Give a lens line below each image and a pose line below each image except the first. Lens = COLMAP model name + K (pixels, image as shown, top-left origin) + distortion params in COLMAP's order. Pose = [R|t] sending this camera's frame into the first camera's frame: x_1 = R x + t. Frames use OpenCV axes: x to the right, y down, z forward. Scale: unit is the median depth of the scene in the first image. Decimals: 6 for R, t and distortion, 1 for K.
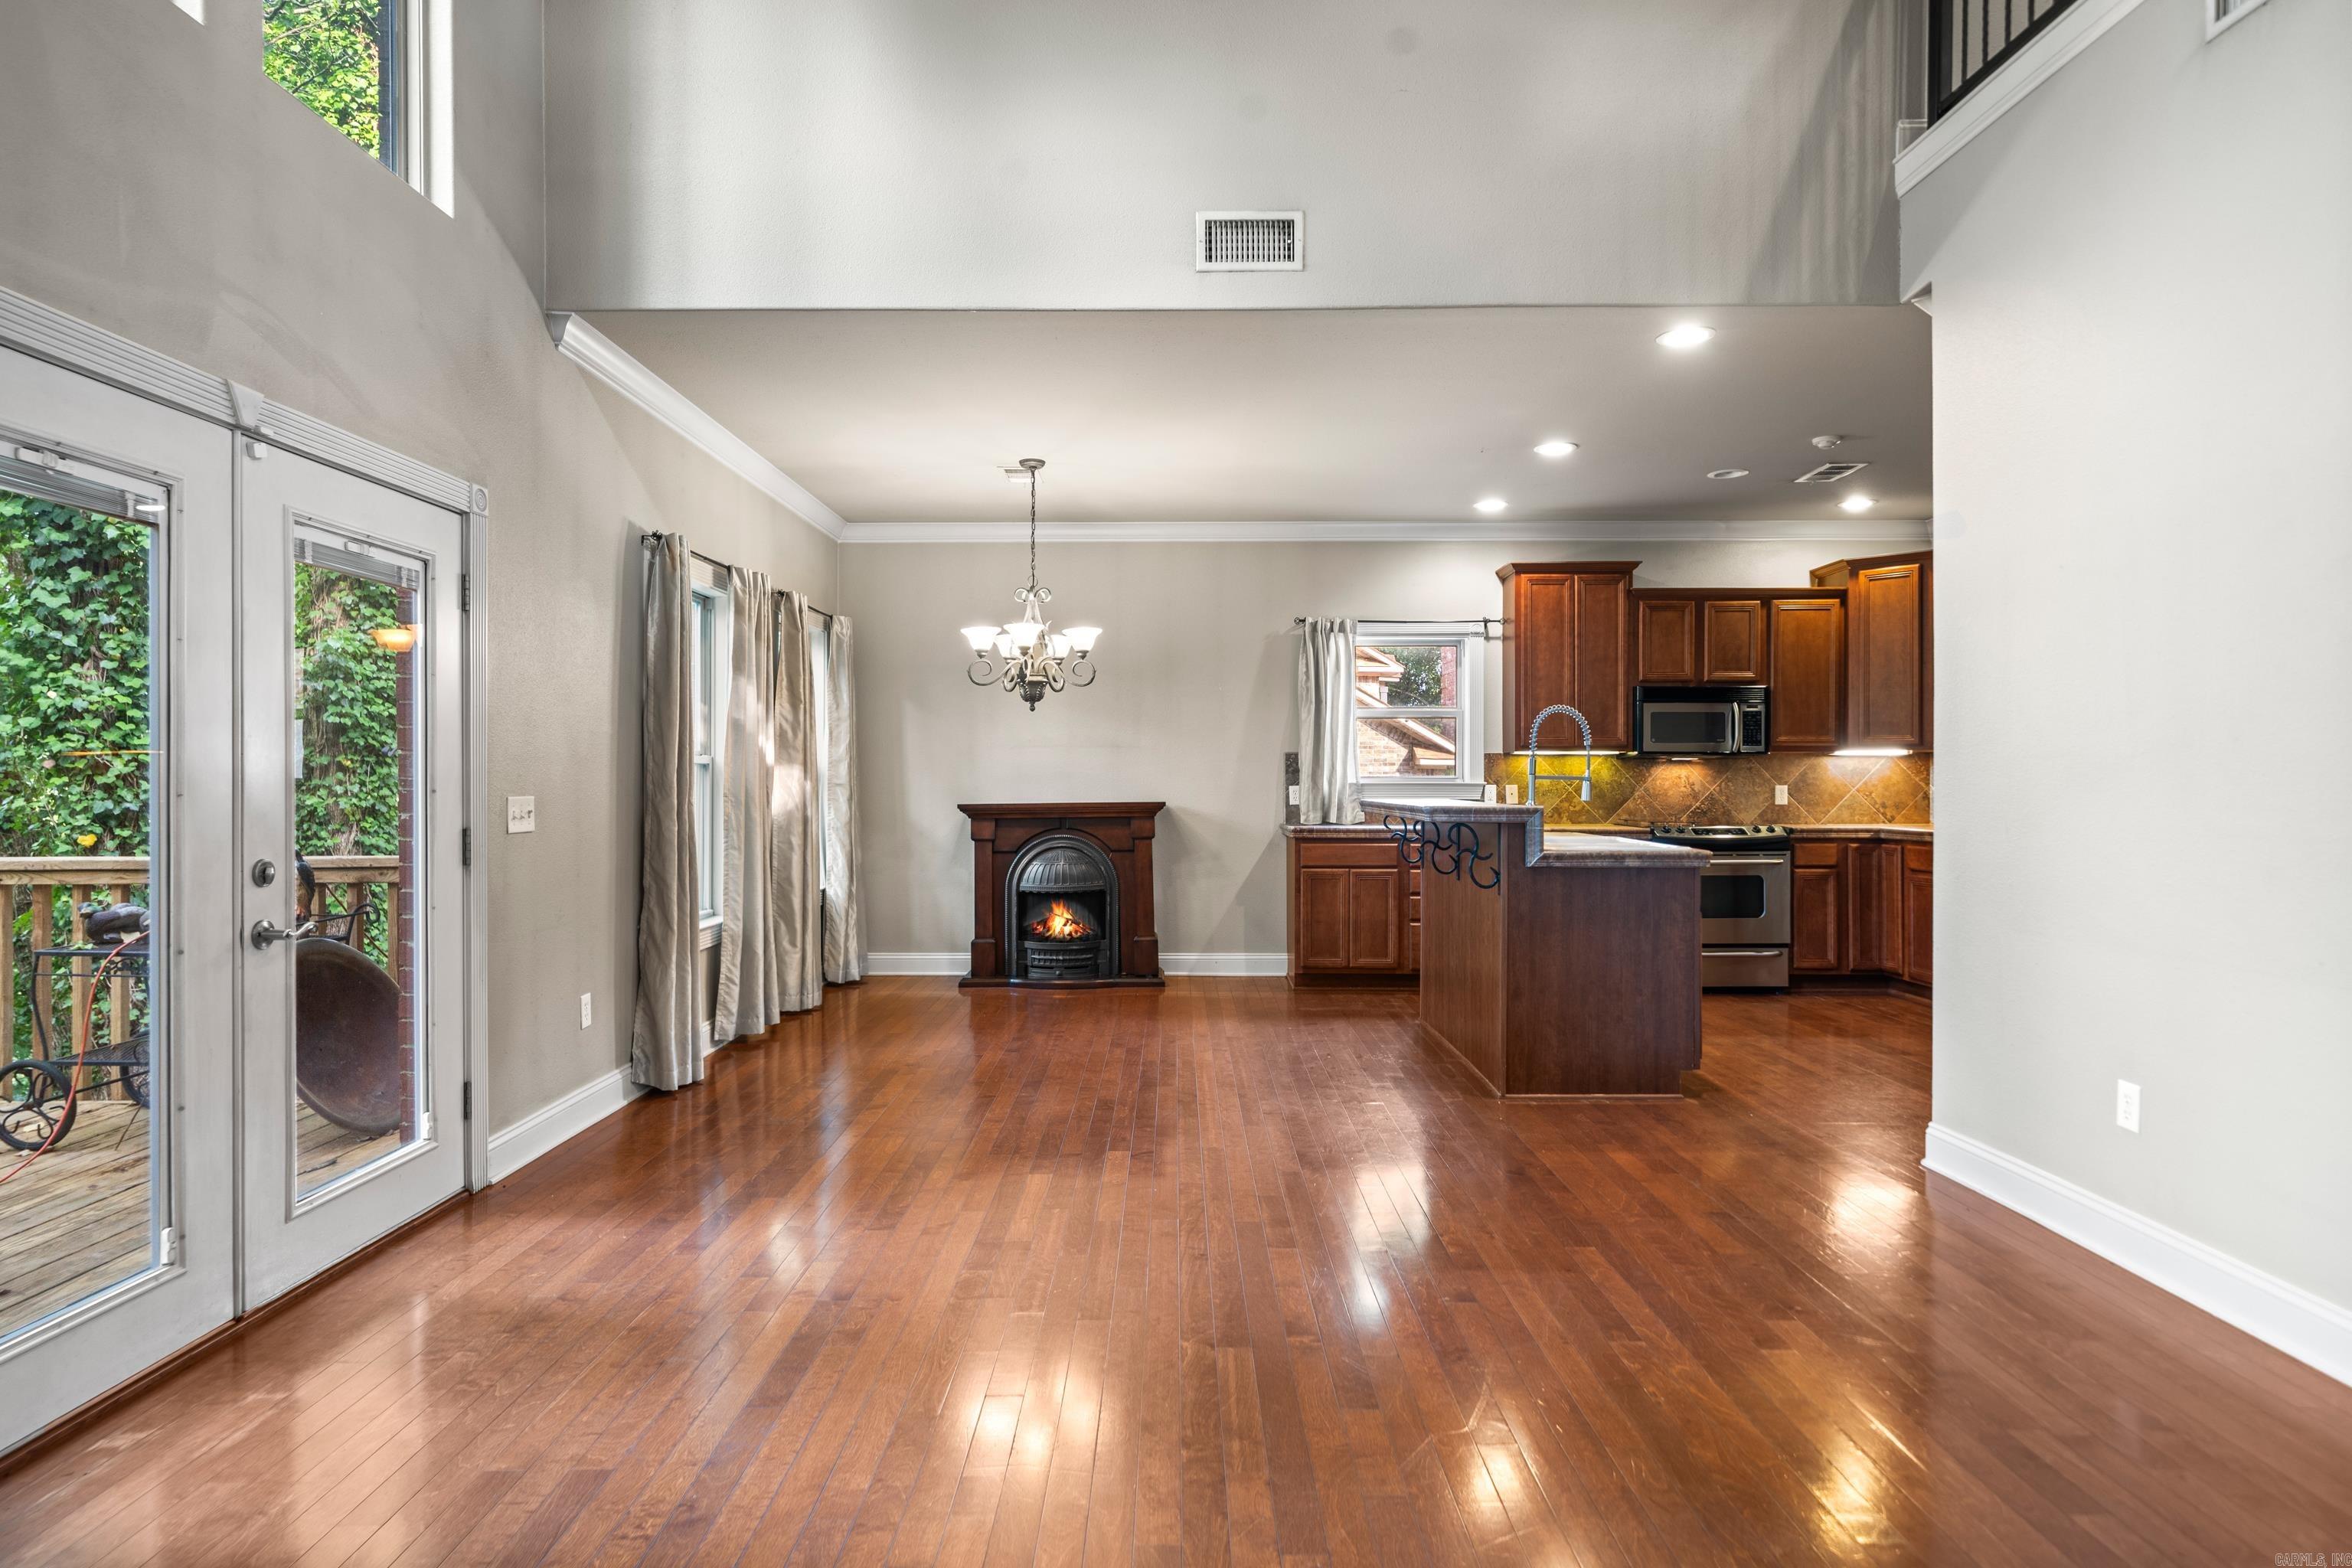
lens RADIAL K [[1288.7, 0, 1164.5], [0, 1288.7, 780.6], [0, 0, 1]] dist [0.010840, 0.000028]
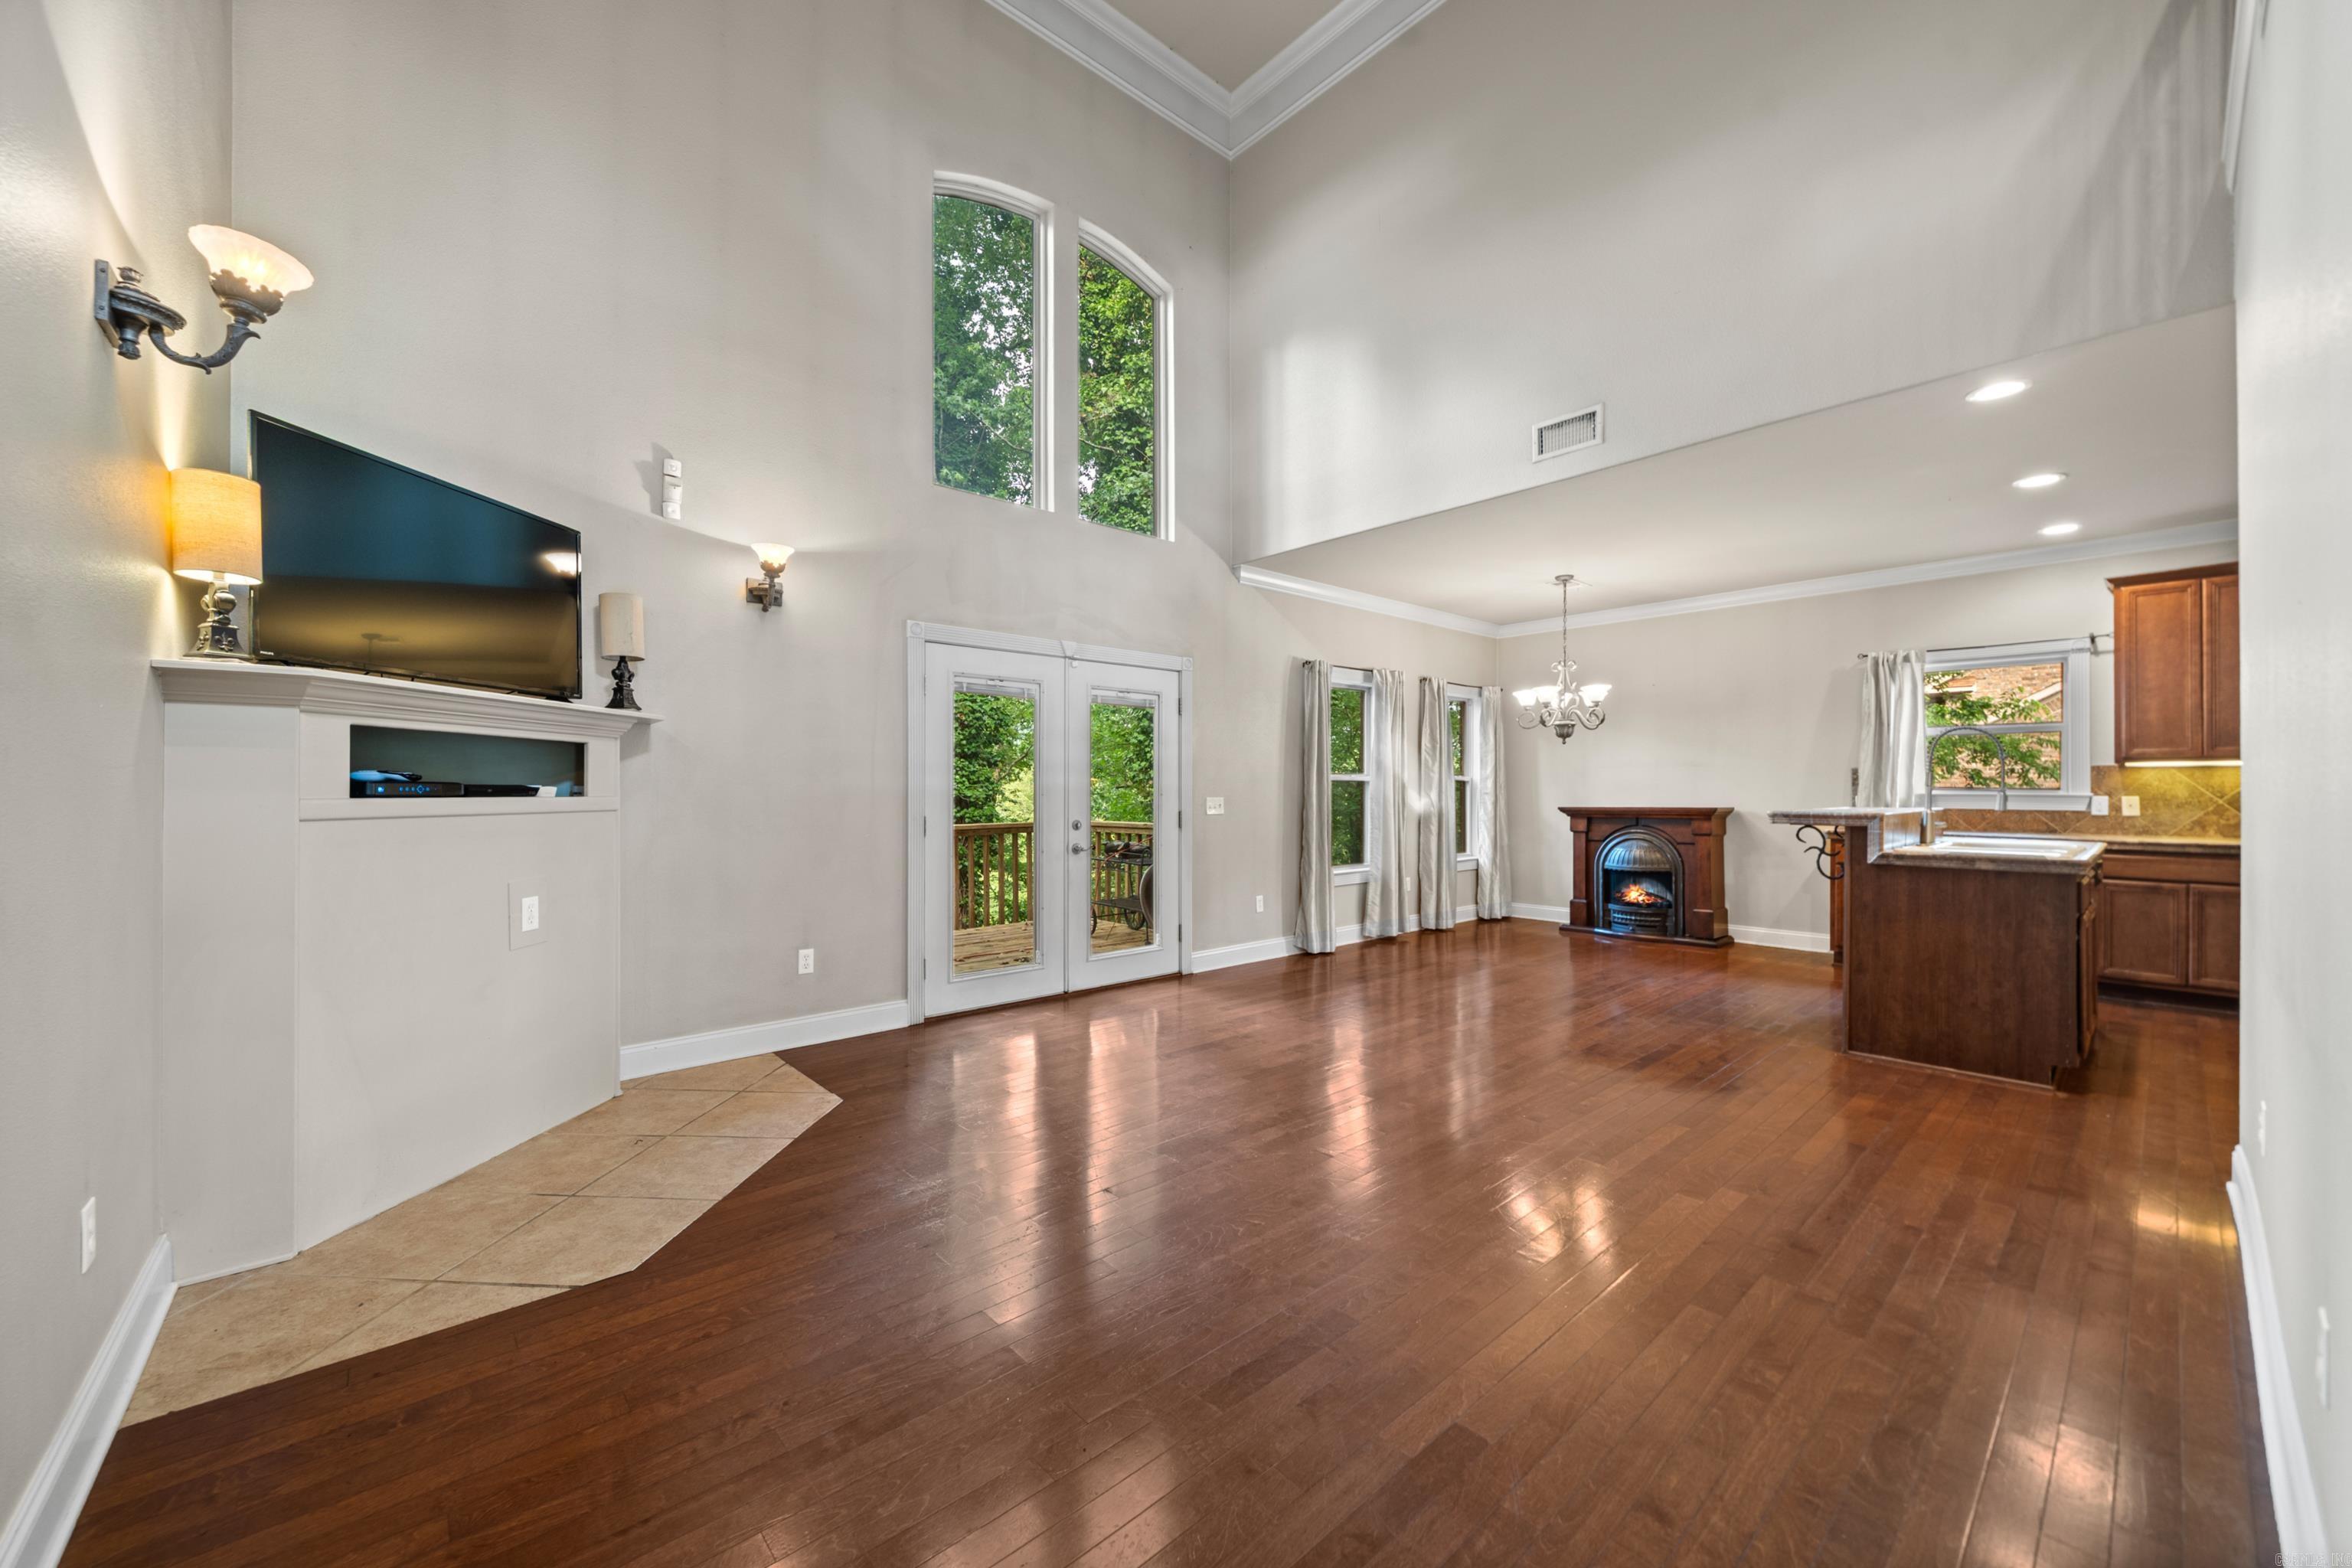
lens RADIAL K [[892.3, 0, 1160.9], [0, 892.3, 786.3], [0, 0, 1]] dist [-0.003947, 0.000458]
pose [[0.660983, -0.002118, -0.750398, 0.310478], [-0.002261, 0.999986, -0.004814, 0.000513], [0.750398, 0.004879, 0.660969, -0.024726]]
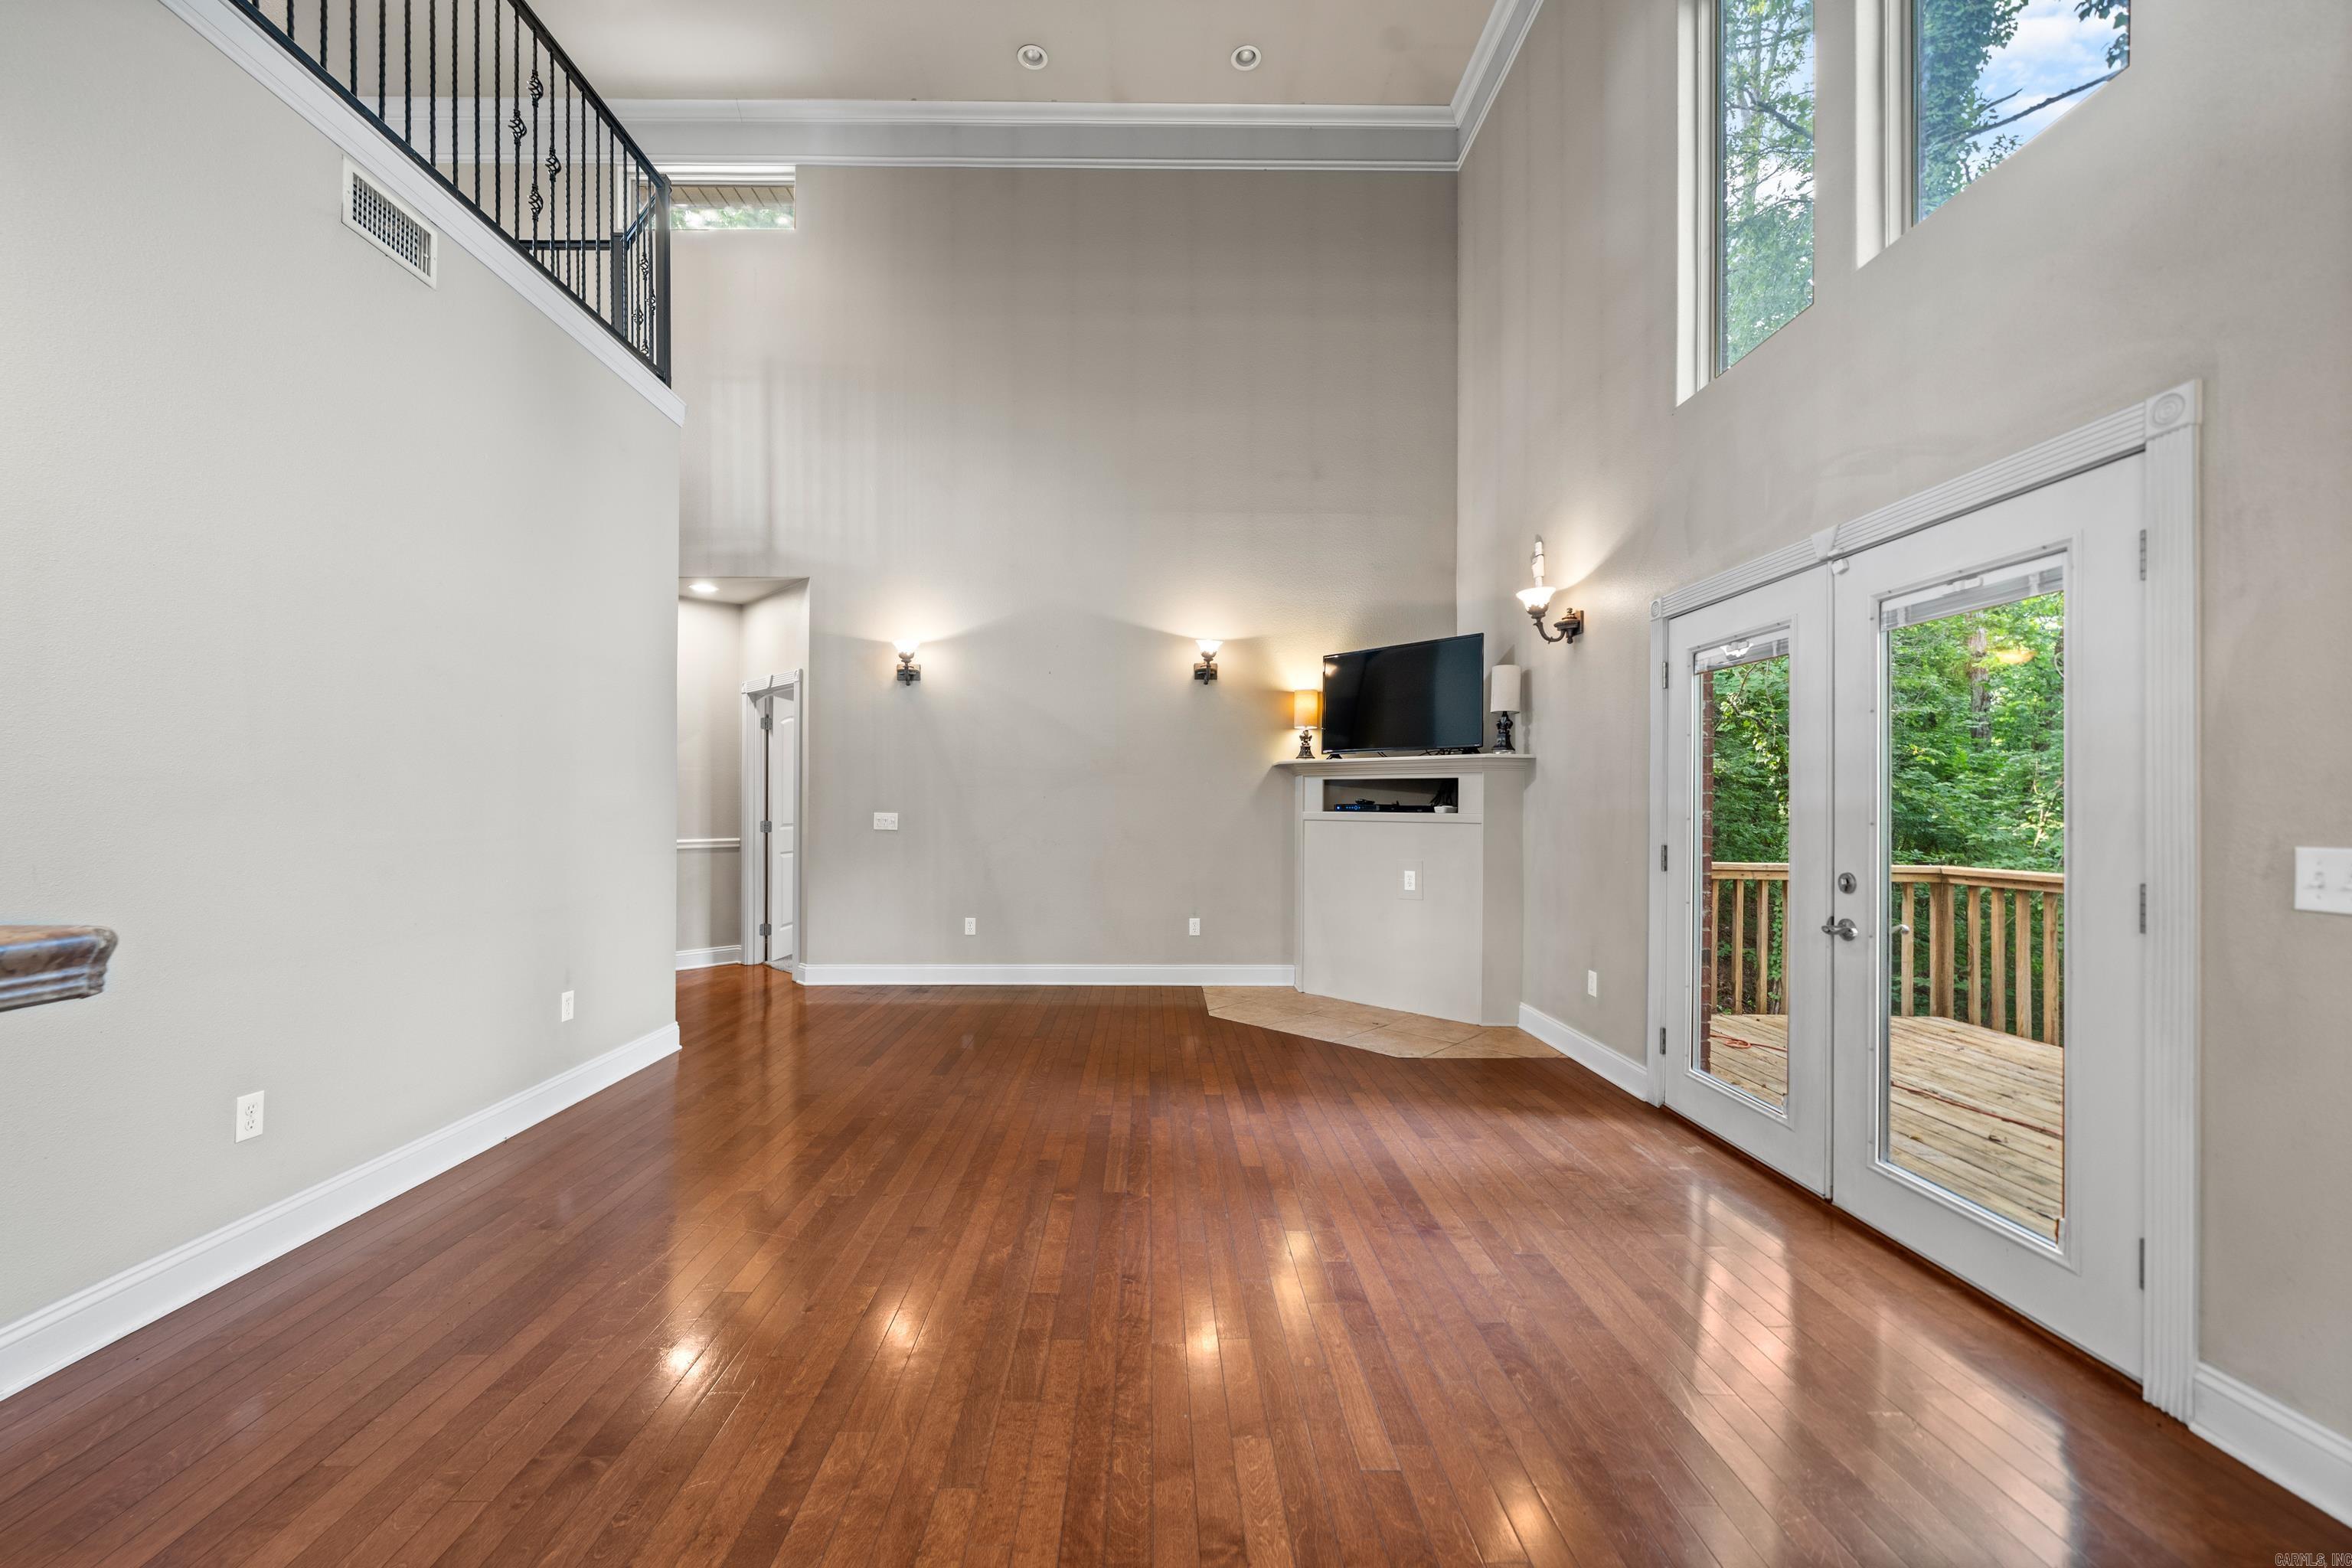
lens RADIAL K [[892.3, 0, 1154.3], [0, 892.3, 800.6], [0, 0, 1]] dist [-0.003947, 0.000458]
pose [[-0.999852, -0.004139, -0.016698, 0.009983], [-0.004103, 0.999989, -0.002196, -0.003171], [0.016706, -0.002127, -0.999858, 0.769330]]
